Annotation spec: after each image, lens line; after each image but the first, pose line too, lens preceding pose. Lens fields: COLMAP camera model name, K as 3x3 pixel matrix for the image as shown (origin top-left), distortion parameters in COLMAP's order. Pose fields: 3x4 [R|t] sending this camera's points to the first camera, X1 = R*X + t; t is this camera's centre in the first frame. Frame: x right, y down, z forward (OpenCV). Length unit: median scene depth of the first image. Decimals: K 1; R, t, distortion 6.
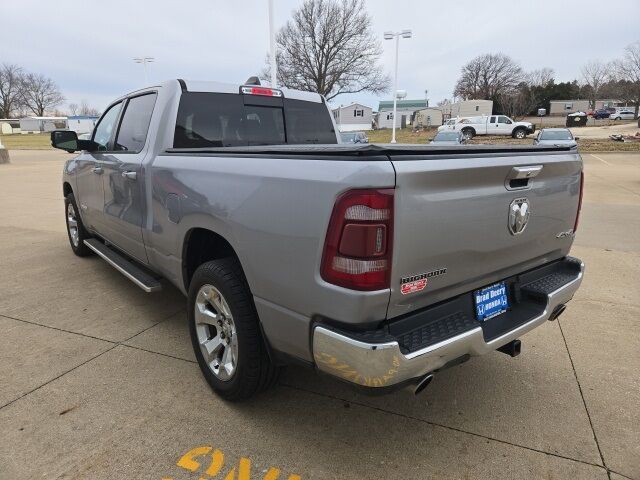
lens RADIAL K [[432.9, 0, 323.3], [0, 432.9, 235.7], [0, 0, 1]] dist [0.035697, -0.013436]
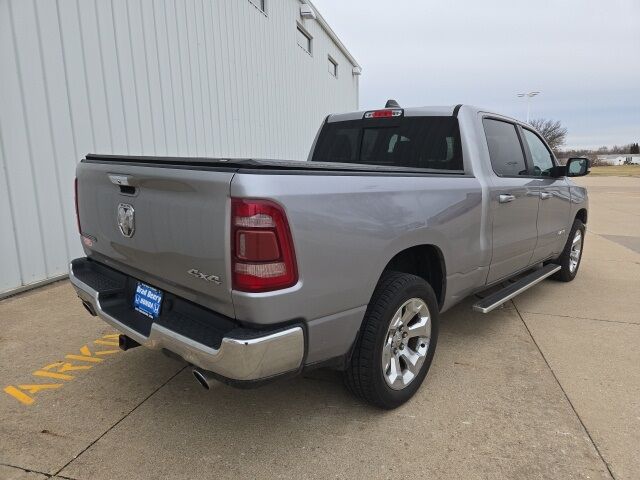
lens RADIAL K [[432.9, 0, 323.8], [0, 432.9, 240.8], [0, 0, 1]] dist [0.035697, -0.013436]
pose [[0.153803, 0.178712, -0.971806, 1.014645], [-0.233210, 0.962288, 0.140053, -0.167935], [0.960186, 0.205094, 0.189680, 0.812593]]
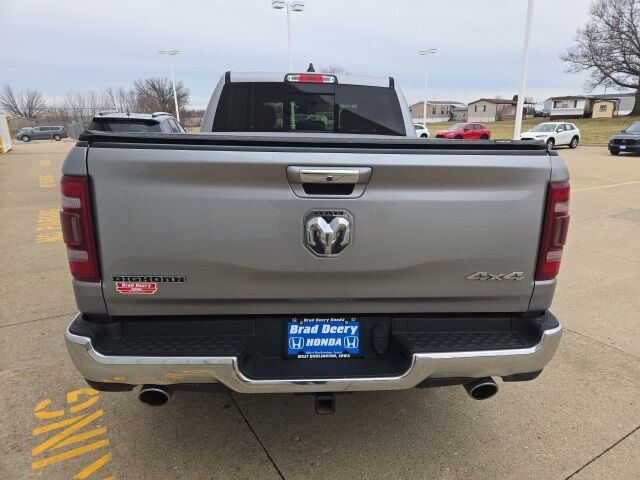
lens RADIAL K [[432.9, 0, 325.3], [0, 432.9, 238.4], [0, 0, 1]] dist [0.035697, -0.013436]
pose [[0.818554, 0.152937, -0.553696, 0.544146], [-0.136982, 0.988068, 0.070410, -0.055637], [0.557858, 0.018212, 0.829737, 0.240926]]
